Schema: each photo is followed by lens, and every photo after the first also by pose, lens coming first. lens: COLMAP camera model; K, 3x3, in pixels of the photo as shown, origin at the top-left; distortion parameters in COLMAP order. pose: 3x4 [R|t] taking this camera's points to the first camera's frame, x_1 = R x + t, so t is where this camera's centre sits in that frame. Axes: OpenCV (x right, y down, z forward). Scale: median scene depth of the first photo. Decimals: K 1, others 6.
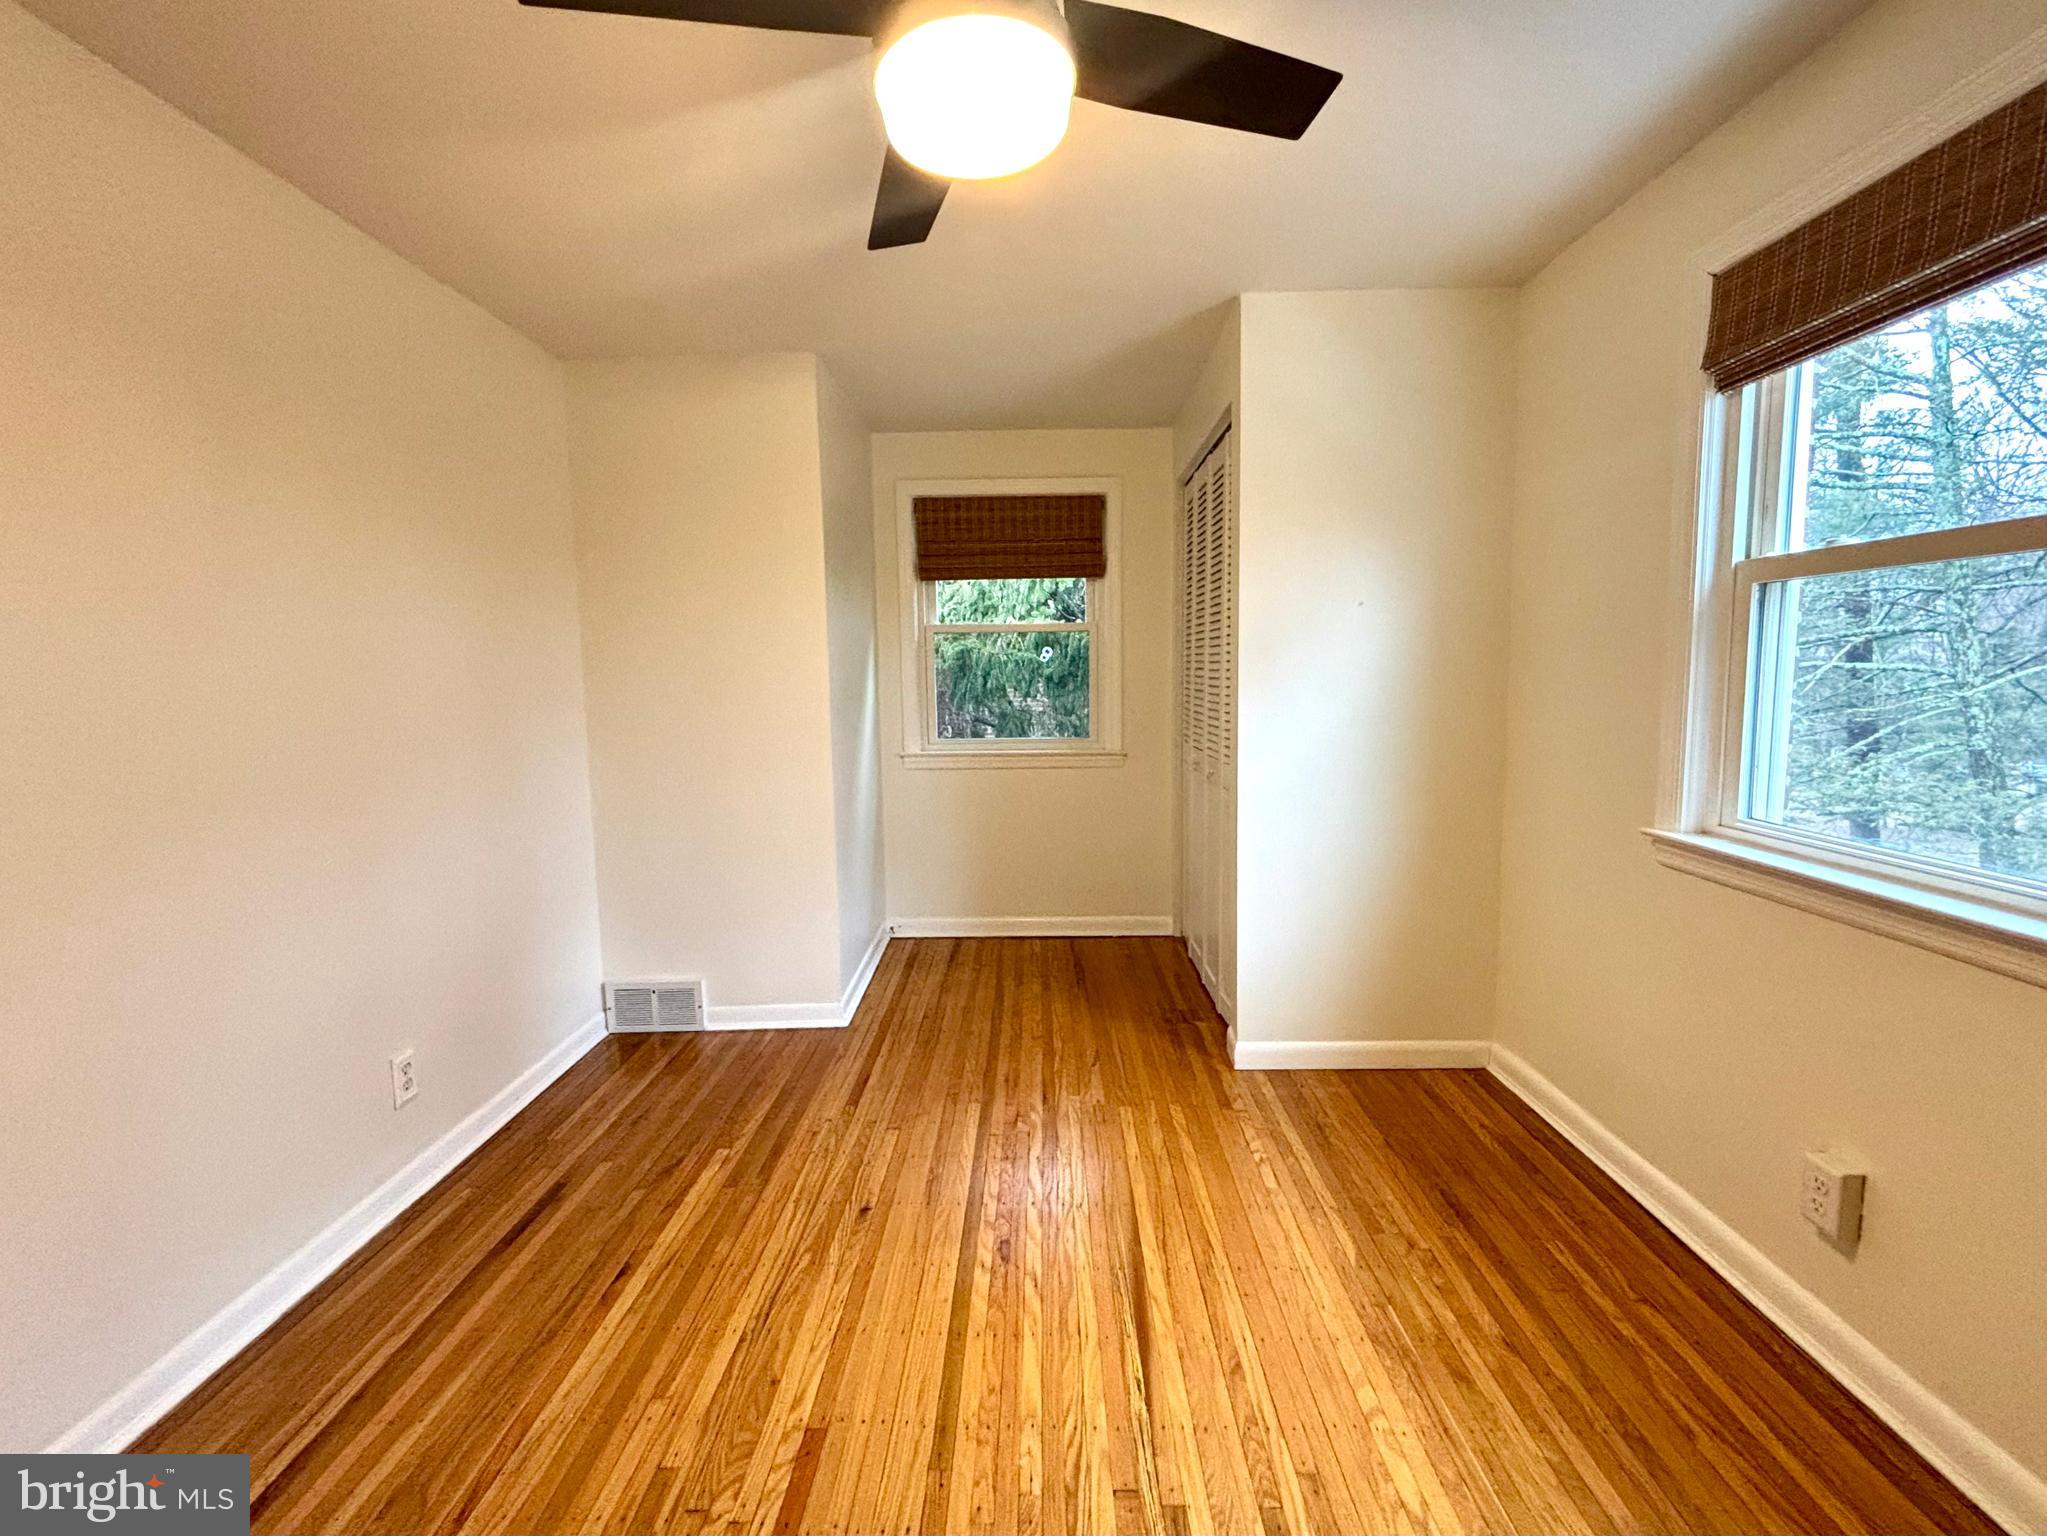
lens RADIAL K [[907.8, 0, 1038.0], [0, 907.8, 769.3], [0, 0, 1]] dist [0.015133, -0.000141]
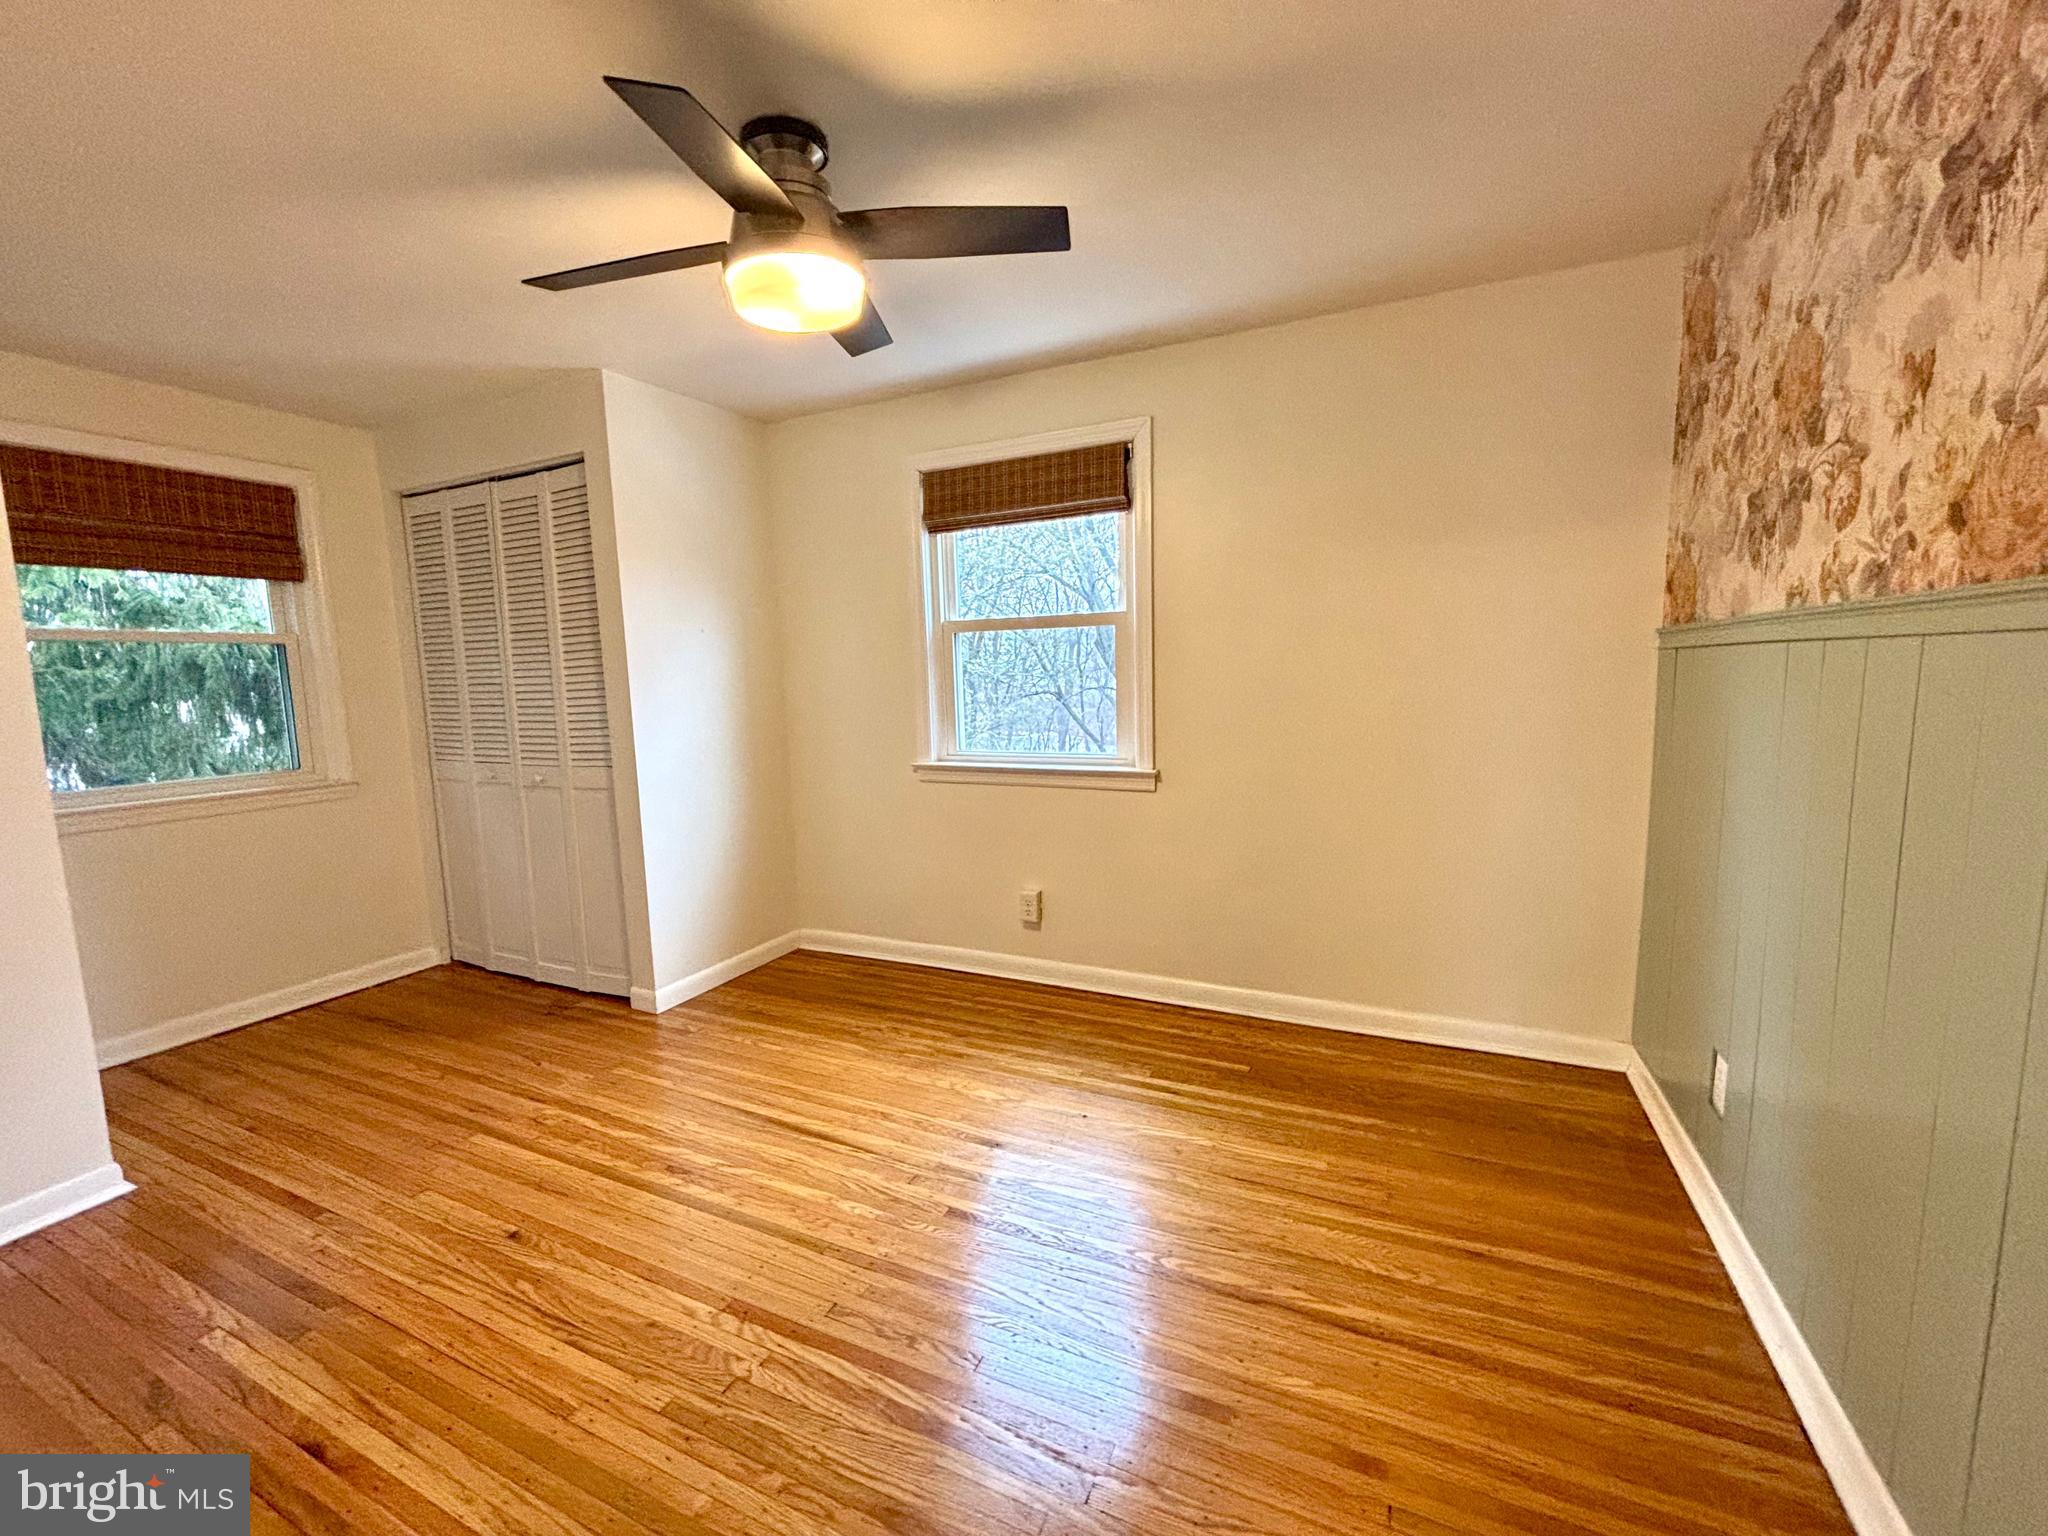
lens RADIAL K [[836.2, 0, 1025.2], [0, 836.2, 763.0], [0, 0, 1]] dist [0.014829, -0.000003]
pose [[0.417434, -0.098986, 0.903300, -0.773578], [0.125378, 0.990816, 0.050636, 0.010554], [-0.900016, 0.092117, 0.426011, 0.091010]]
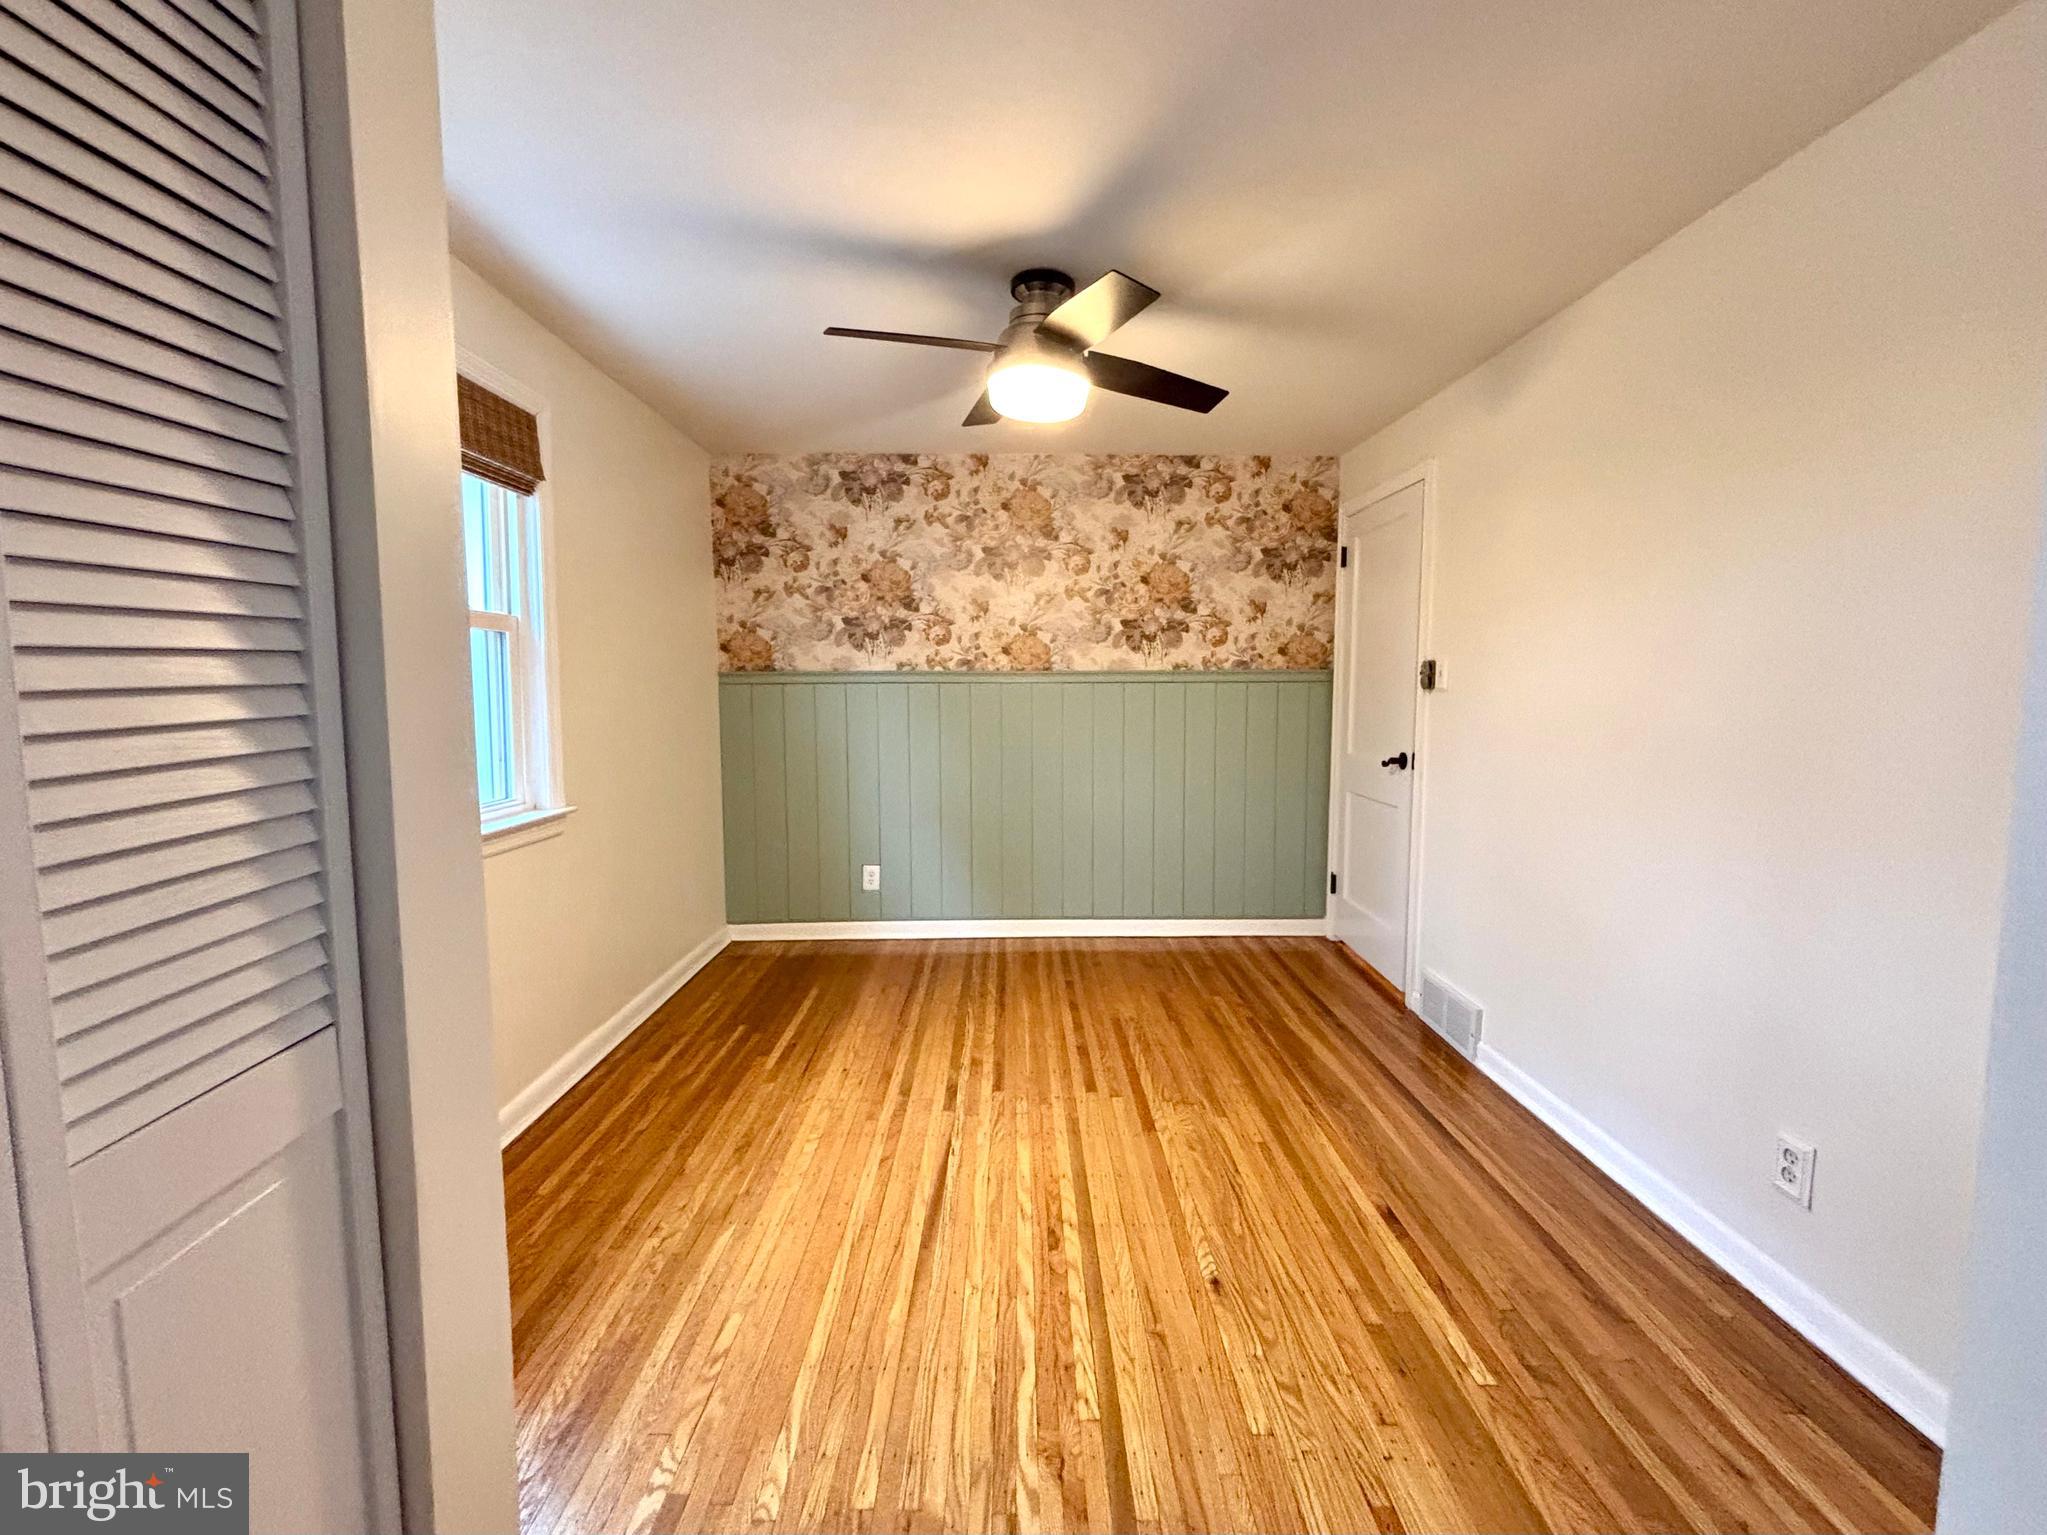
lens RADIAL K [[835.8, 0, 1024.7], [0, 835.8, 762.6], [0, 0, 1]] dist [0.014829, -0.000003]
pose [[-0.999709, 0.017853, -0.016193, 0.001430], [0.014111, 0.978175, 0.207301, -0.203793], [0.019541, 0.207013, -0.978143, 1.821149]]
